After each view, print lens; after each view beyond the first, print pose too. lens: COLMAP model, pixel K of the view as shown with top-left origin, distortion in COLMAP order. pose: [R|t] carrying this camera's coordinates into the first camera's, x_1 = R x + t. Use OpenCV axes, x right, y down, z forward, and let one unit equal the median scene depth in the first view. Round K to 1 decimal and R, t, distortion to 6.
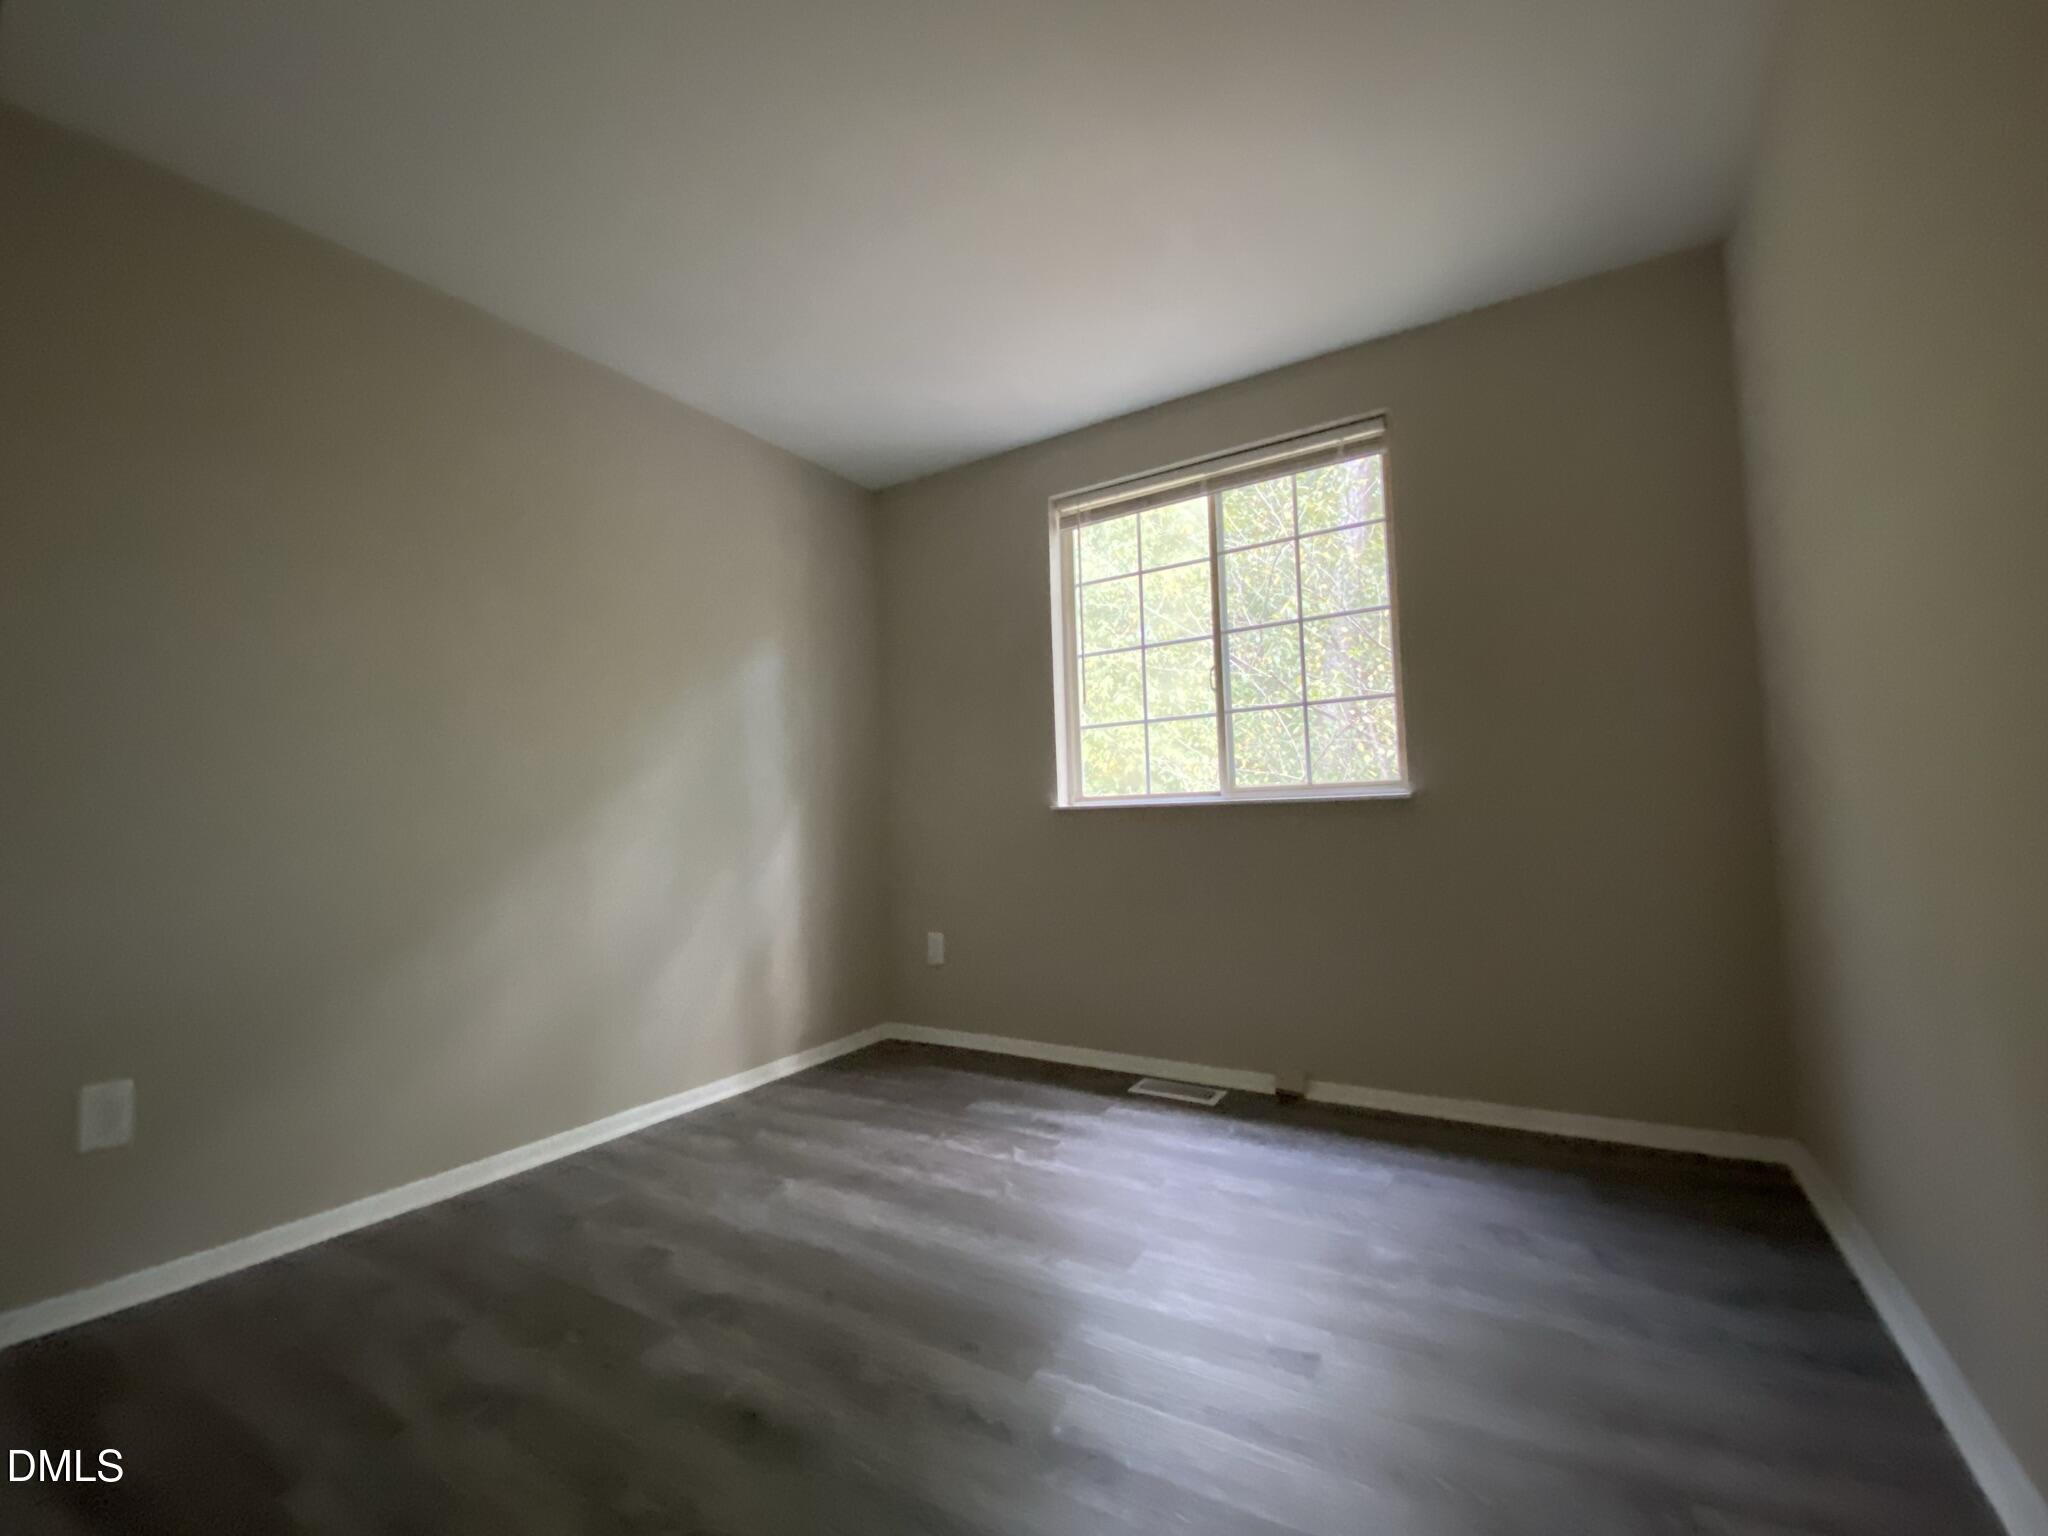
lens RADIAL K [[838.0, 0, 1011.6], [0, 838.0, 764.2], [0, 0, 1]] dist [-0.033104, -0.003424]
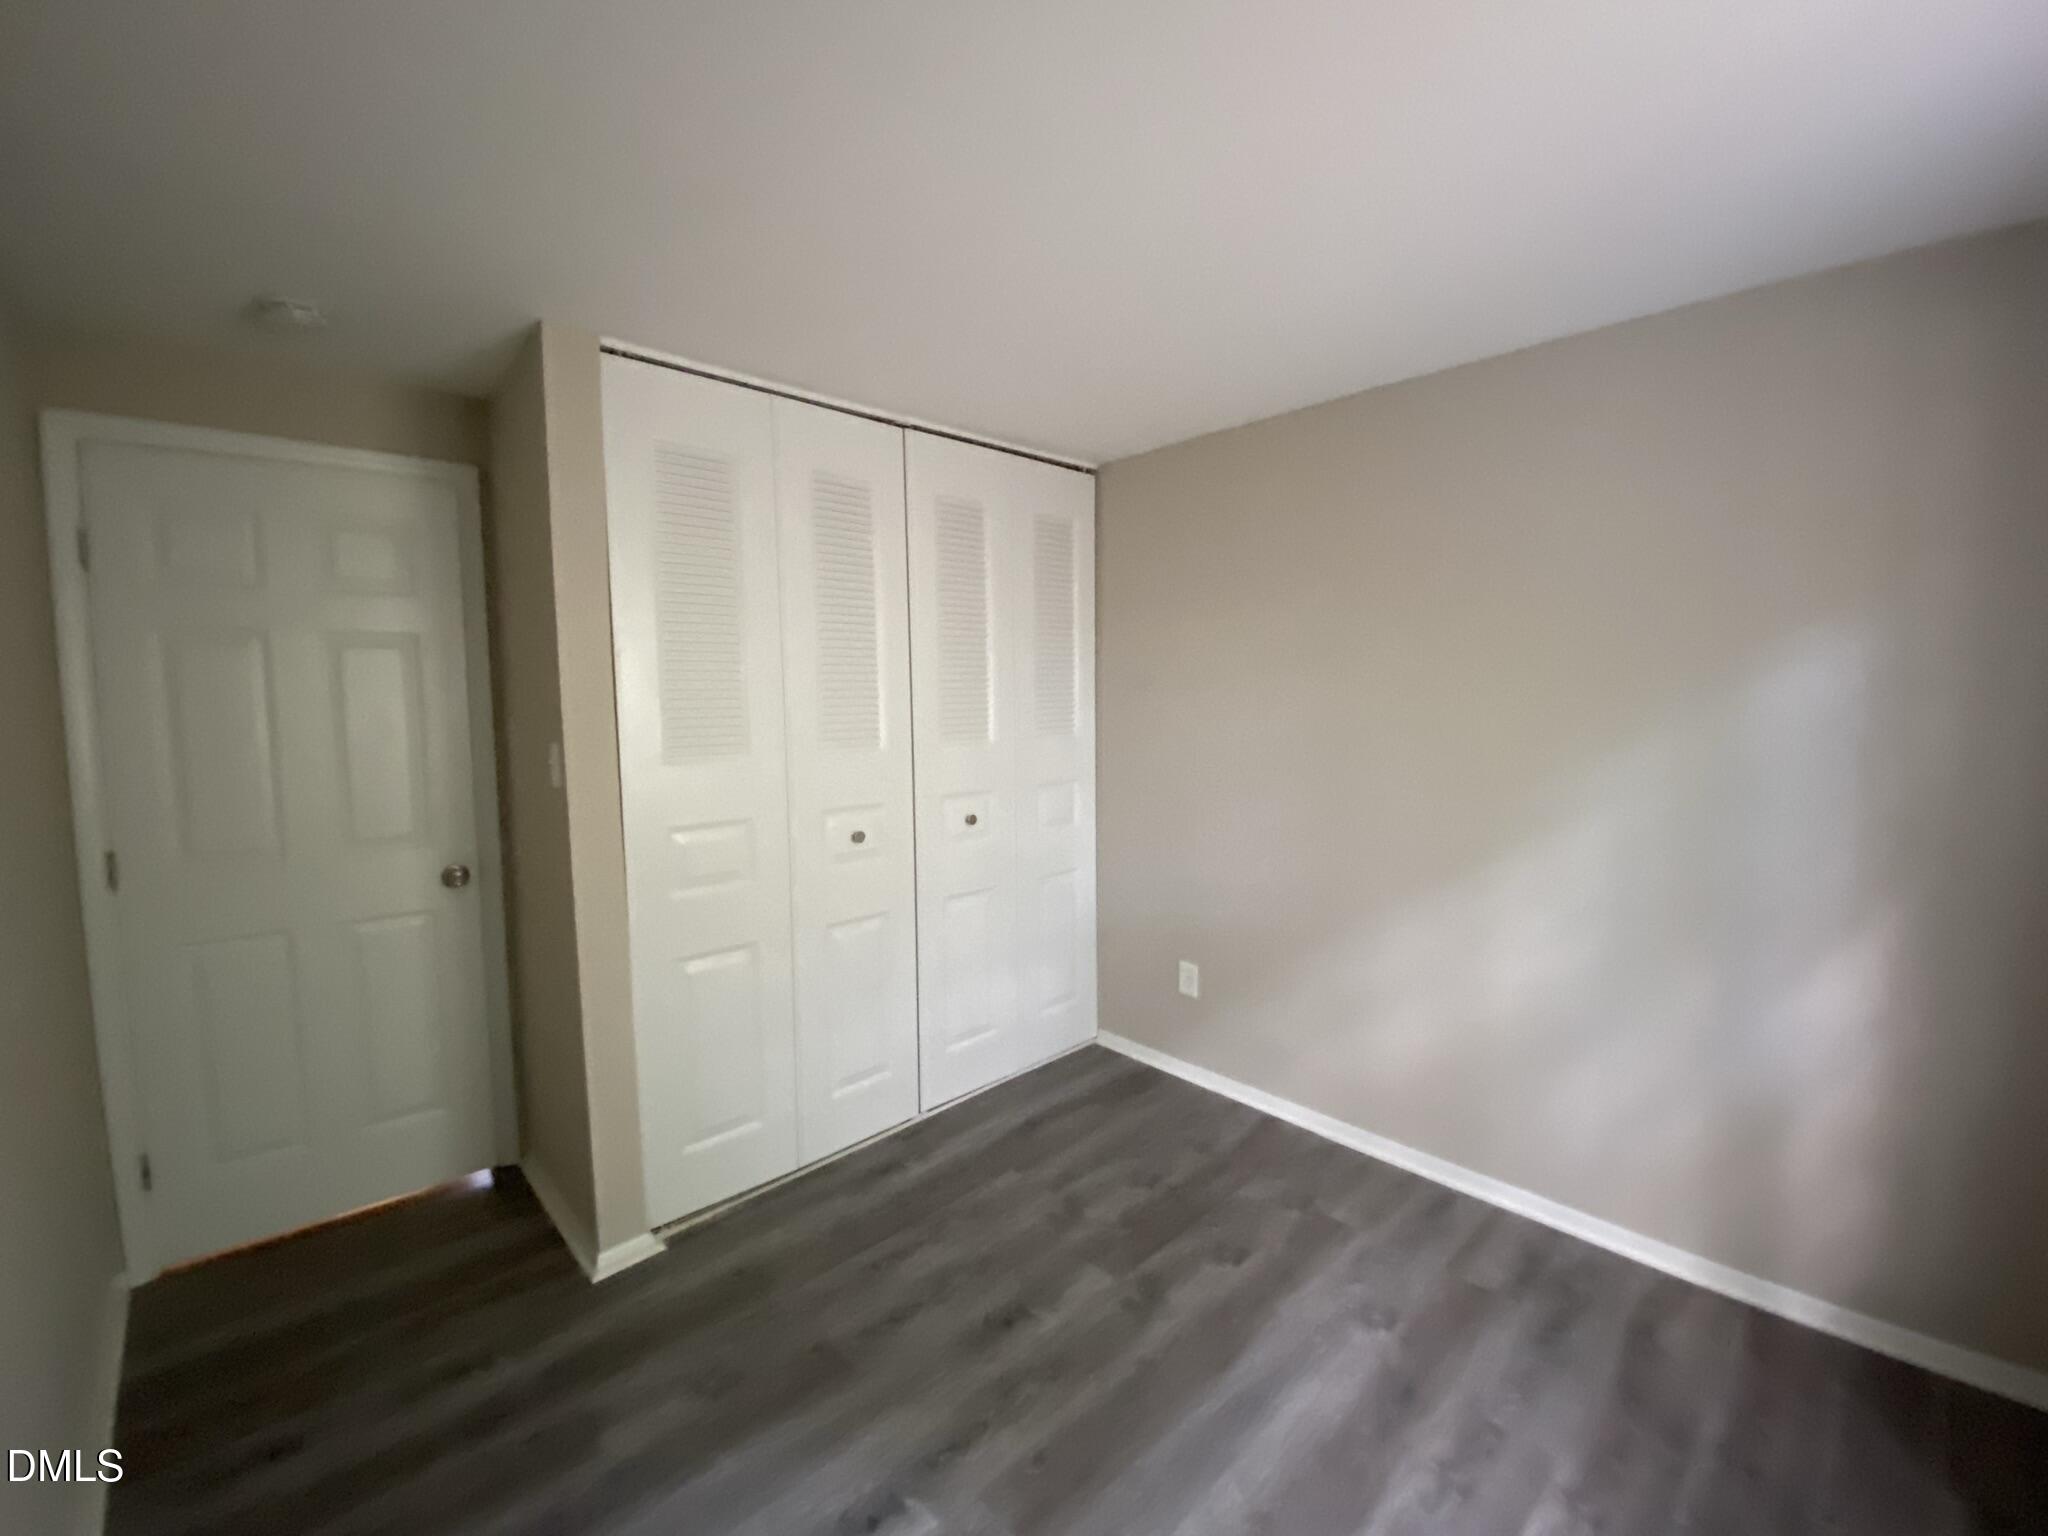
lens RADIAL K [[838.0, 0, 1023.2], [0, 838.0, 765.8], [0, 0, 1]] dist [-0.033104, -0.003424]
pose [[-0.273710, 0.098434, -0.956762, 0.576507], [0.071045, 0.994101, 0.081951, -0.178034], [0.959185, -0.045542, -0.279089, 0.870625]]
